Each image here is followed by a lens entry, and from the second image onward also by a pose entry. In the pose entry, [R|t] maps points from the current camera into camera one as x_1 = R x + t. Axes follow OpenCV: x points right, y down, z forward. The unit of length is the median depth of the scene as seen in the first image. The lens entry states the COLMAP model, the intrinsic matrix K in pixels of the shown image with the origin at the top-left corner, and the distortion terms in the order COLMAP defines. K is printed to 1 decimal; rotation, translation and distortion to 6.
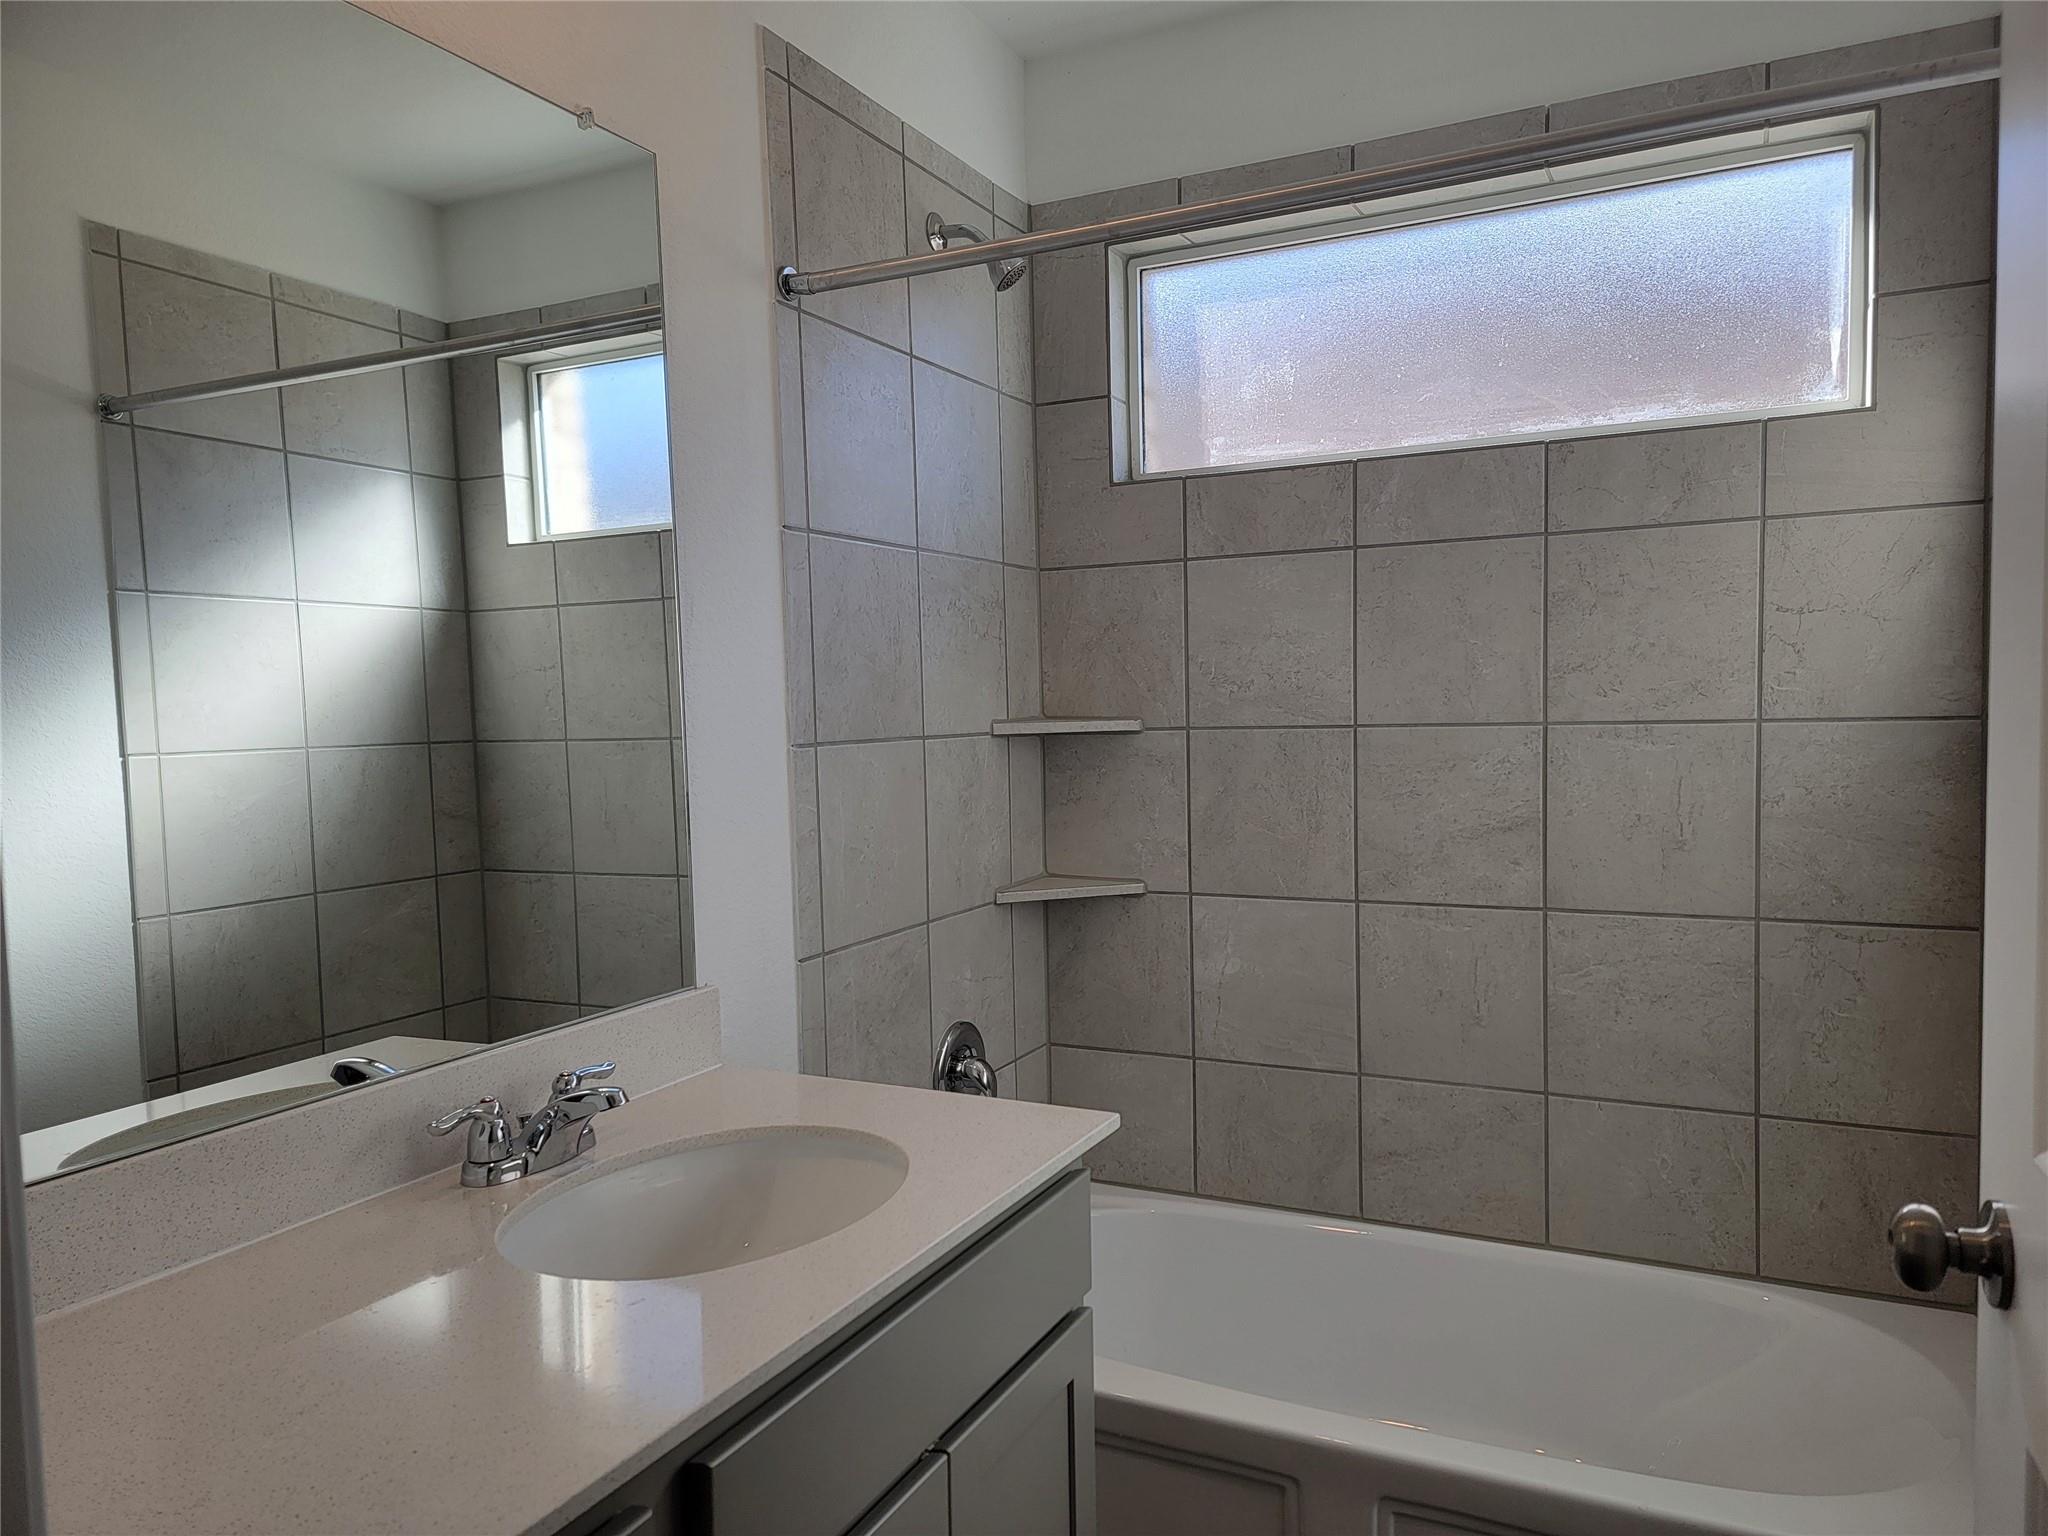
lens RADIAL K [[1446.5, 0, 1019.0], [0, 1446.5, 765.7], [0, 0, 1]] dist [0.064267, -0.004891]
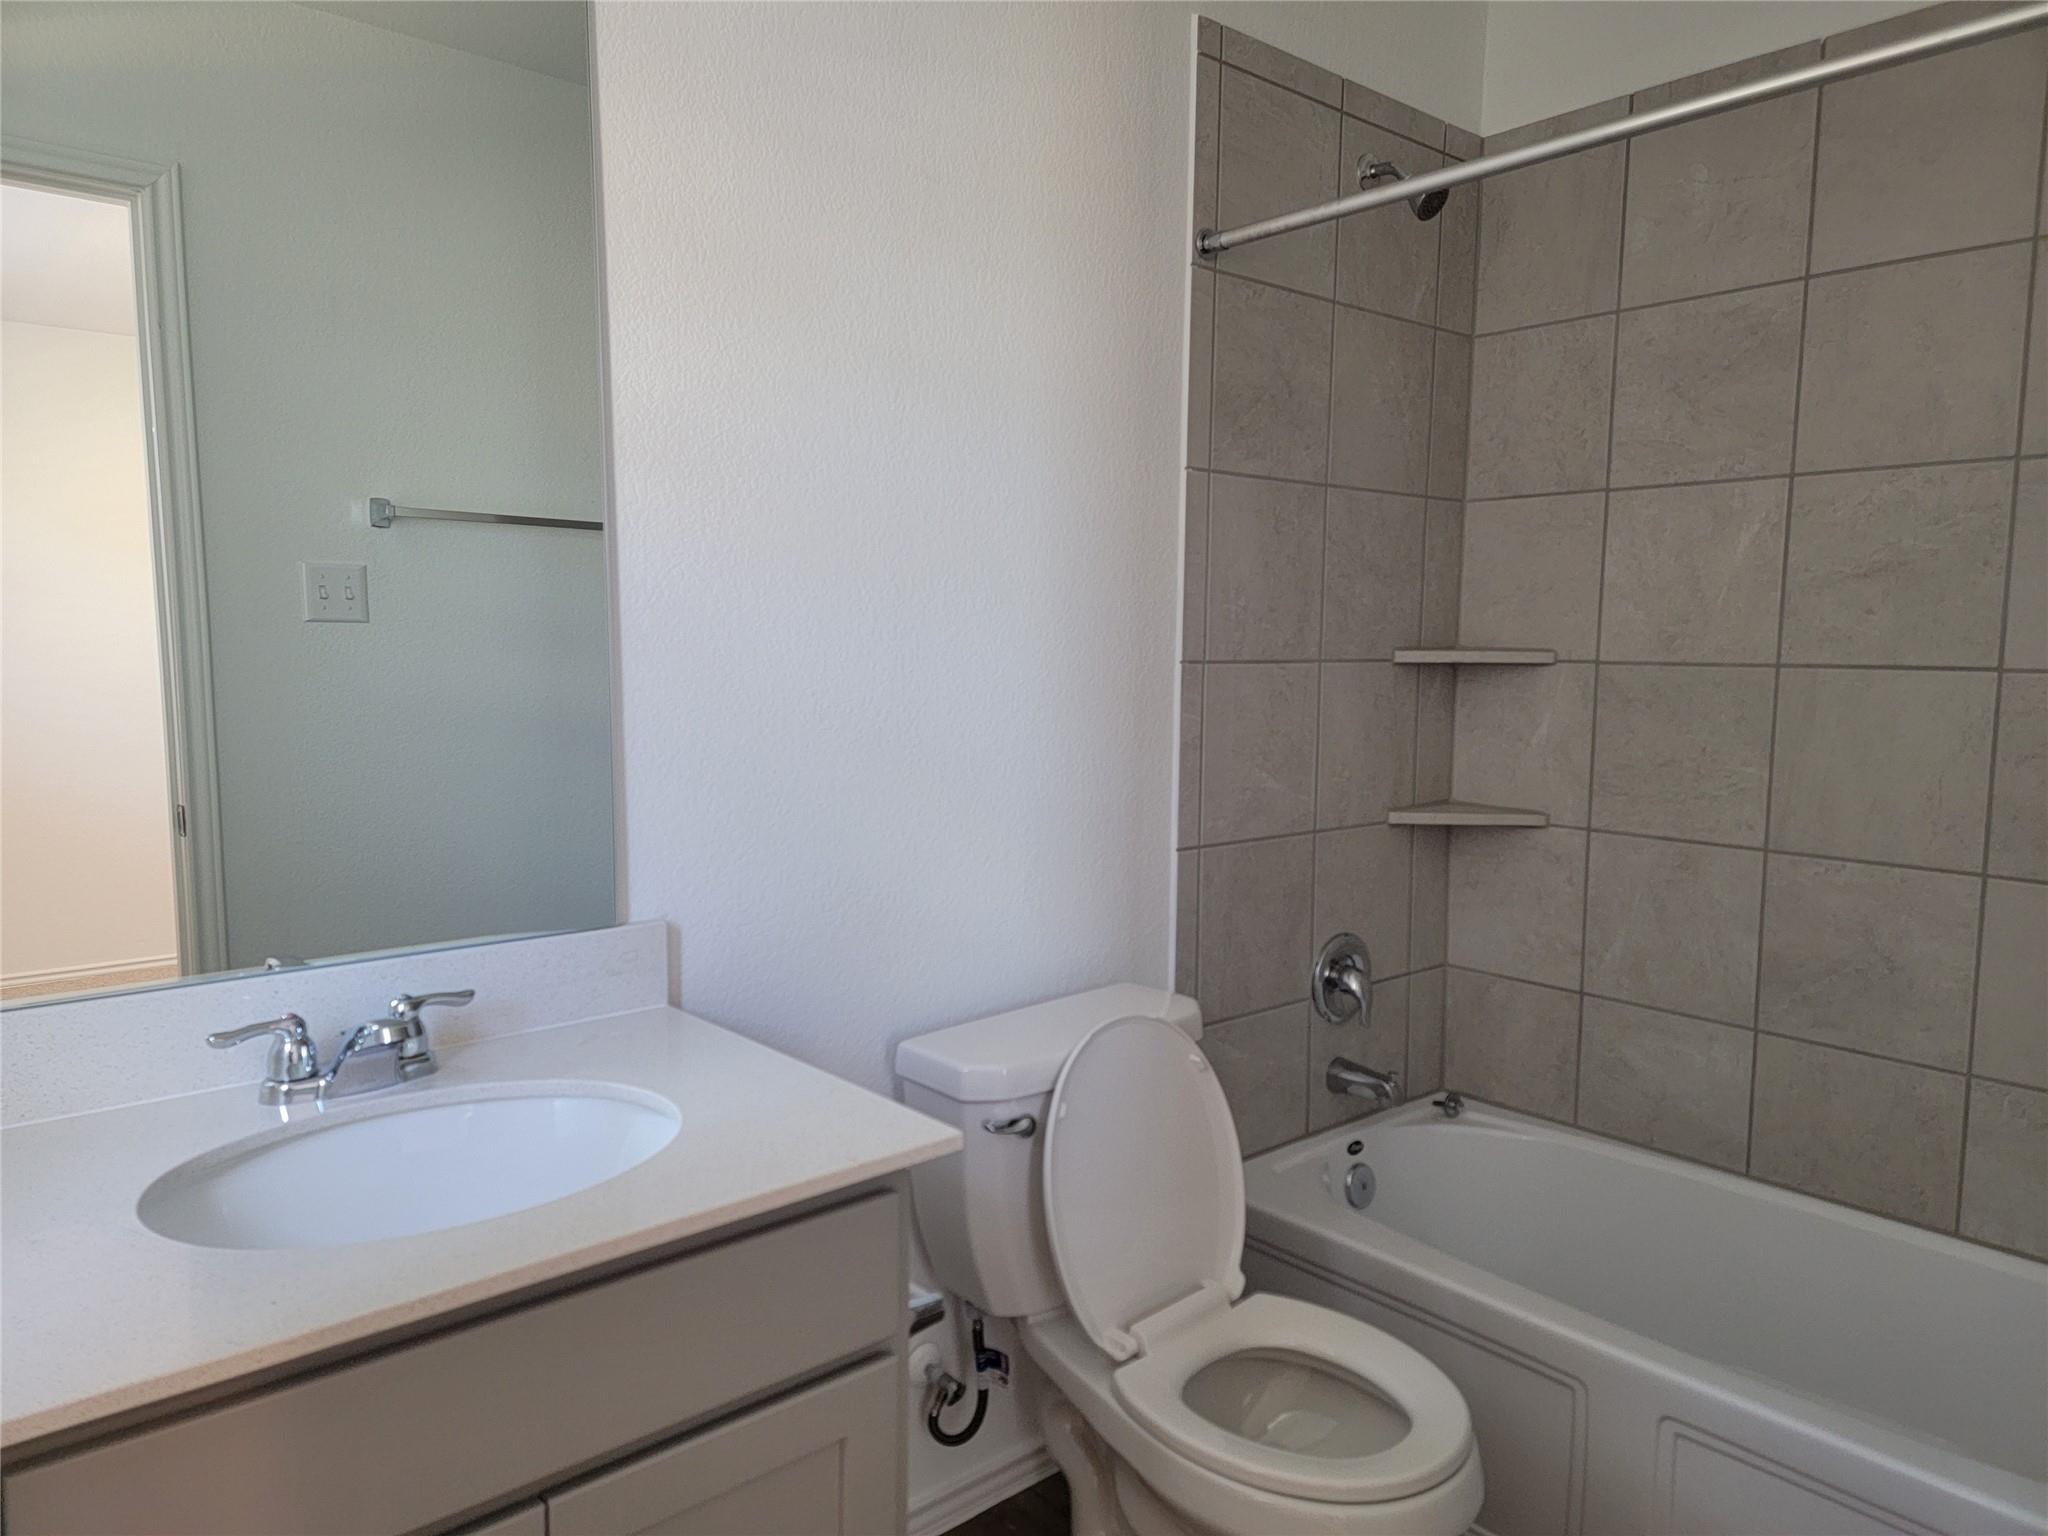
lens RADIAL K [[1446.5, 0, 1032.1], [0, 1446.5, 775.6], [0, 0, 1]] dist [0.064267, -0.004891]
pose [[0.915844, 0.068935, -0.395574, 0.212160], [-0.045080, 0.996577, 0.069299, -0.000816], [0.398997, -0.045634, 0.915816, -0.099016]]
